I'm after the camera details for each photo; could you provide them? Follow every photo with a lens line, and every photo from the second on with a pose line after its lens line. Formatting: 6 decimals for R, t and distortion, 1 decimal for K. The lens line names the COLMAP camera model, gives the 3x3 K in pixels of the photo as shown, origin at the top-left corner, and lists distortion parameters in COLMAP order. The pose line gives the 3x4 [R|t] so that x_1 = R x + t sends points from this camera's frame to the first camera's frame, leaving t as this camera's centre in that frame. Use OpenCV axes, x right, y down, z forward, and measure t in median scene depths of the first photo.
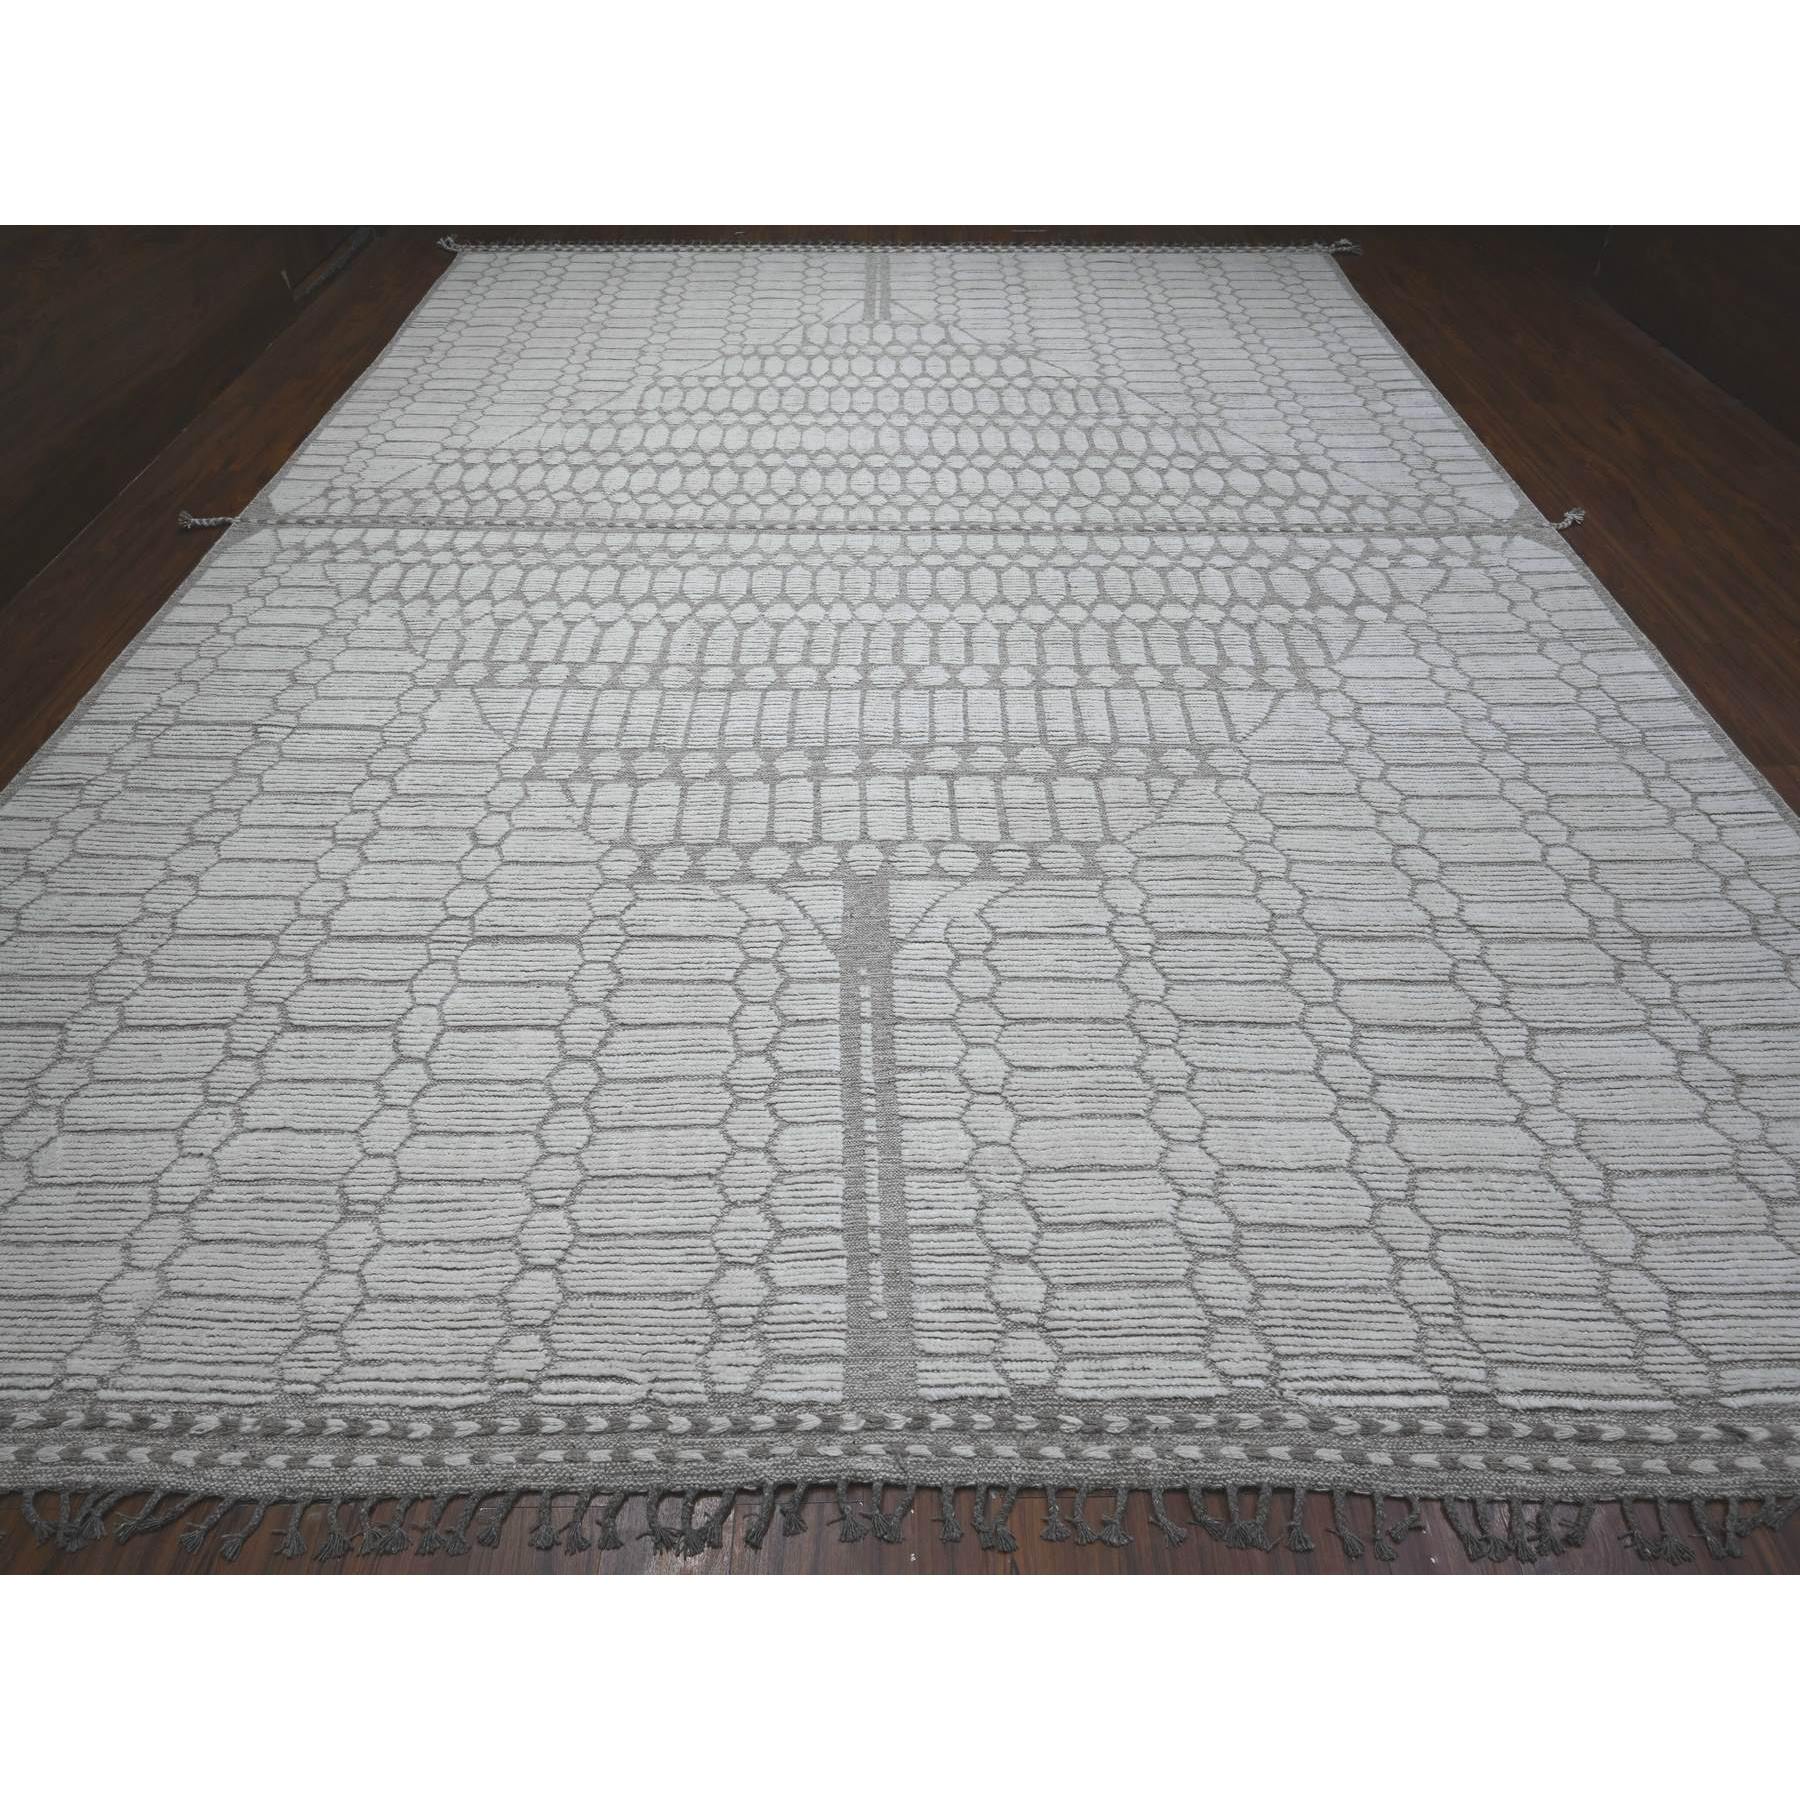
lens RADIAL K [[1049.2, 0, 872.1], [0, 1049.2, 905.5], [0, 0, 1]] dist [-0.008377, -0.000199]
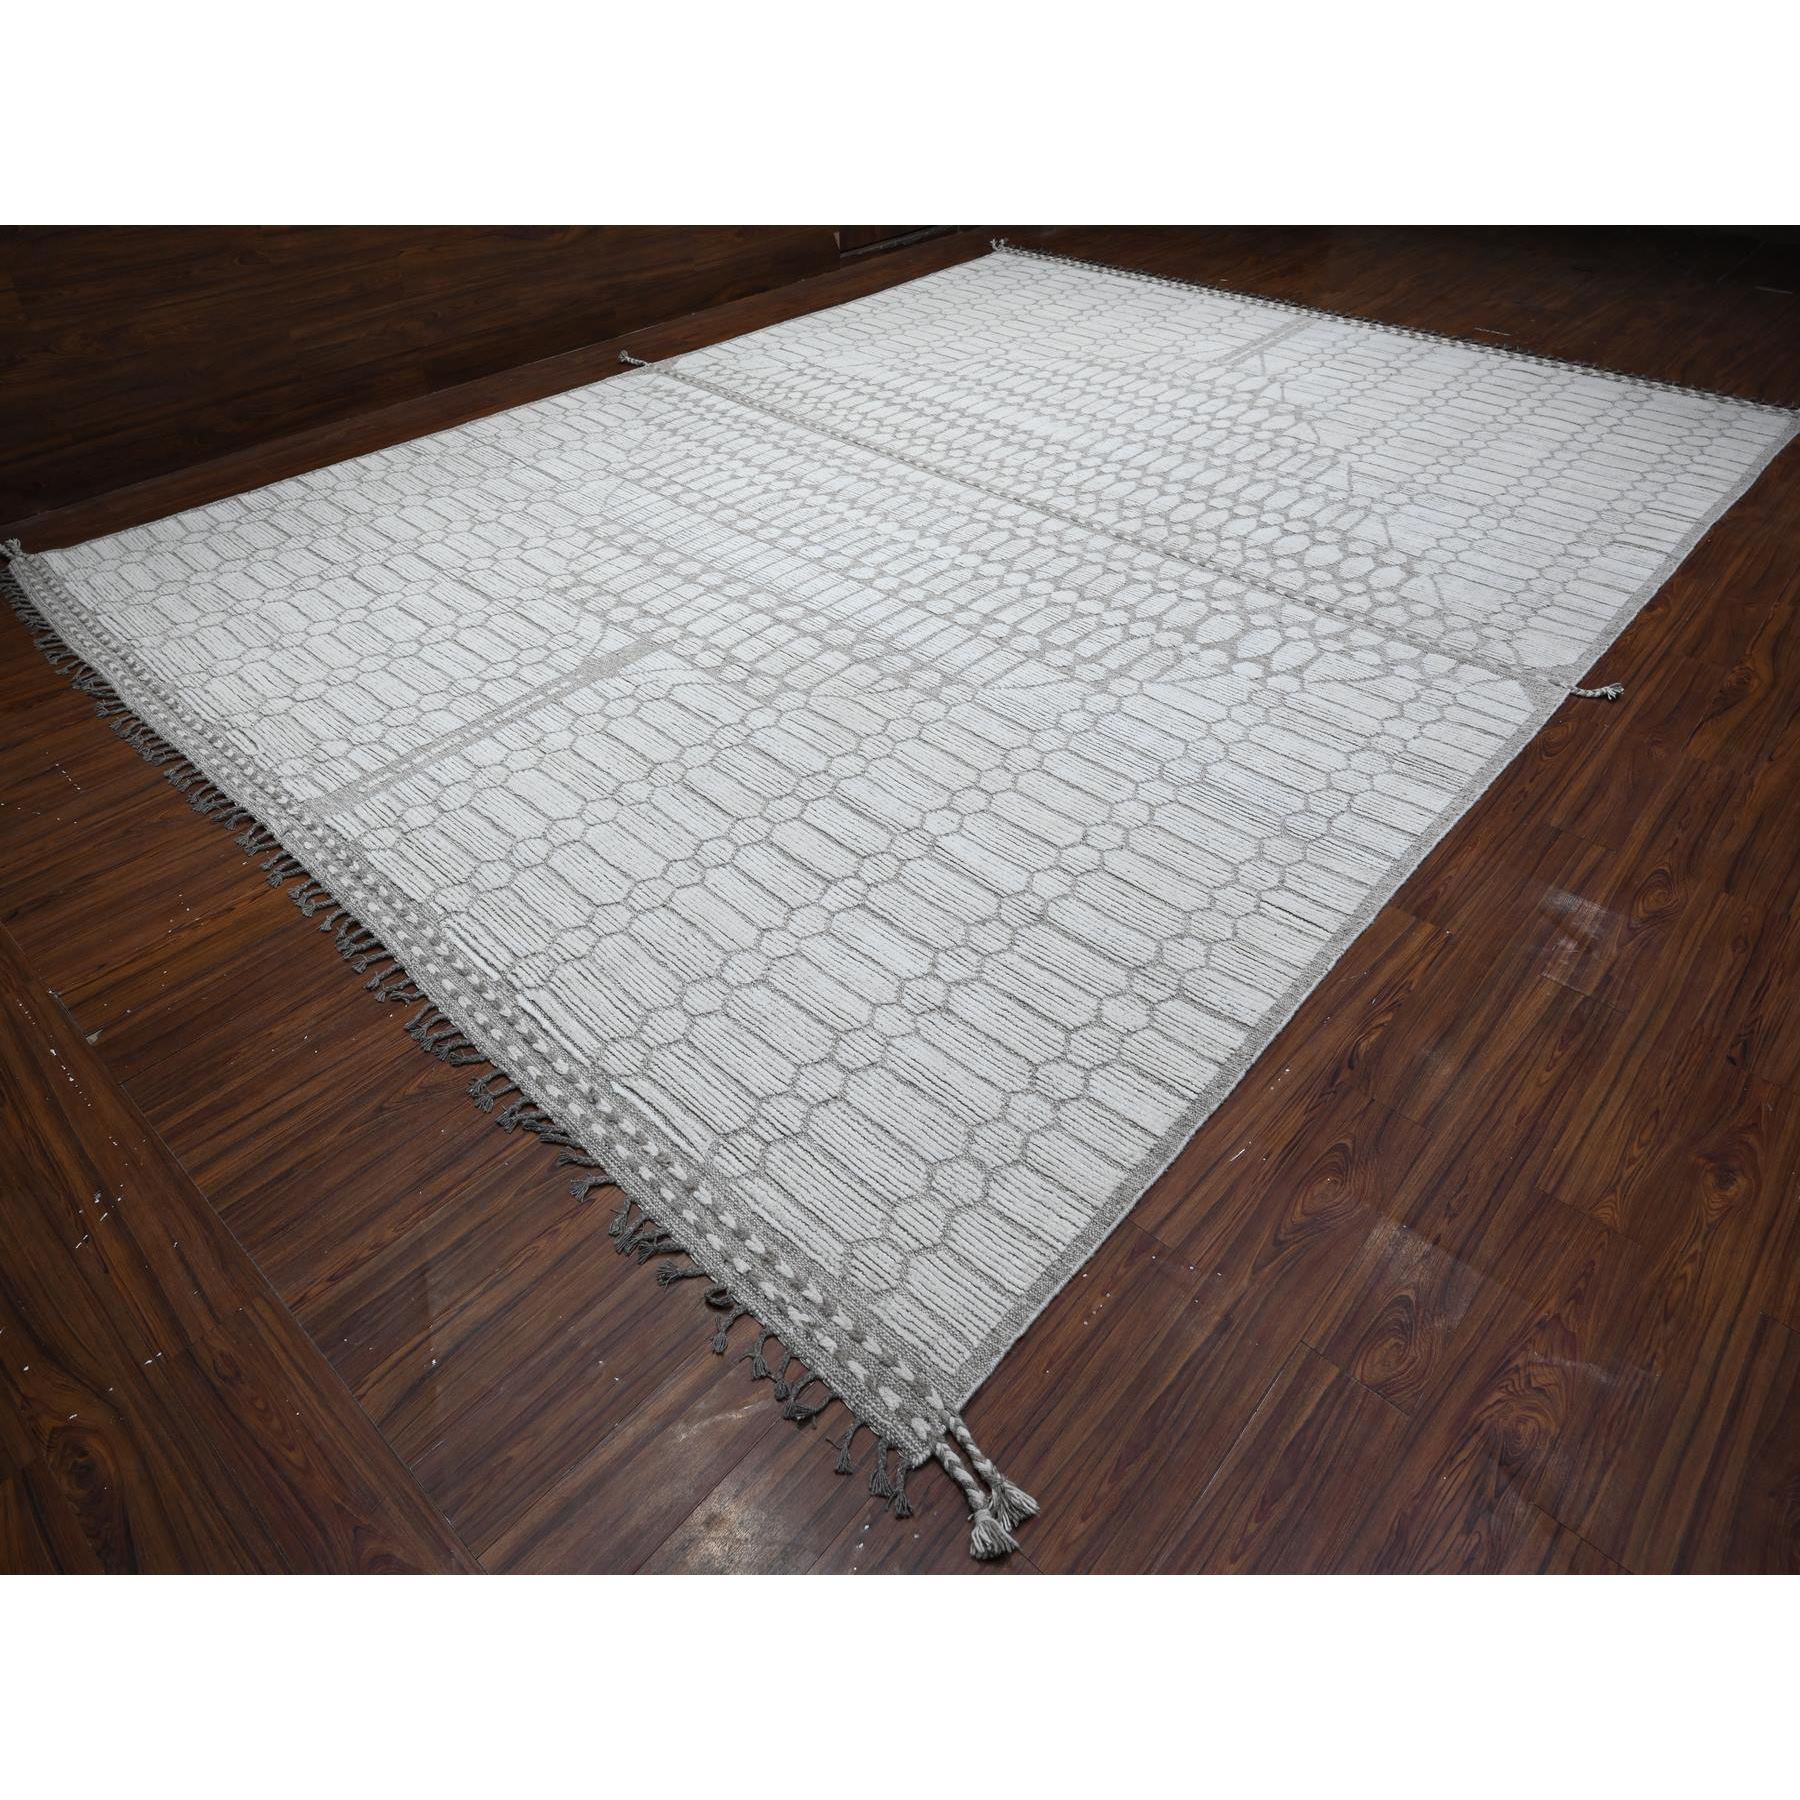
lens RADIAL K [[1049.2, 0, 872.1], [0, 1049.2, 905.5], [0, 0, 1]] dist [-0.008377, -0.000199]
pose [[0.736995, 0.468549, -0.487135, 0.865602], [-0.491001, 0.866441, 0.090540, 0.005641], [0.464496, 0.172456, 0.868621, -0.009156]]
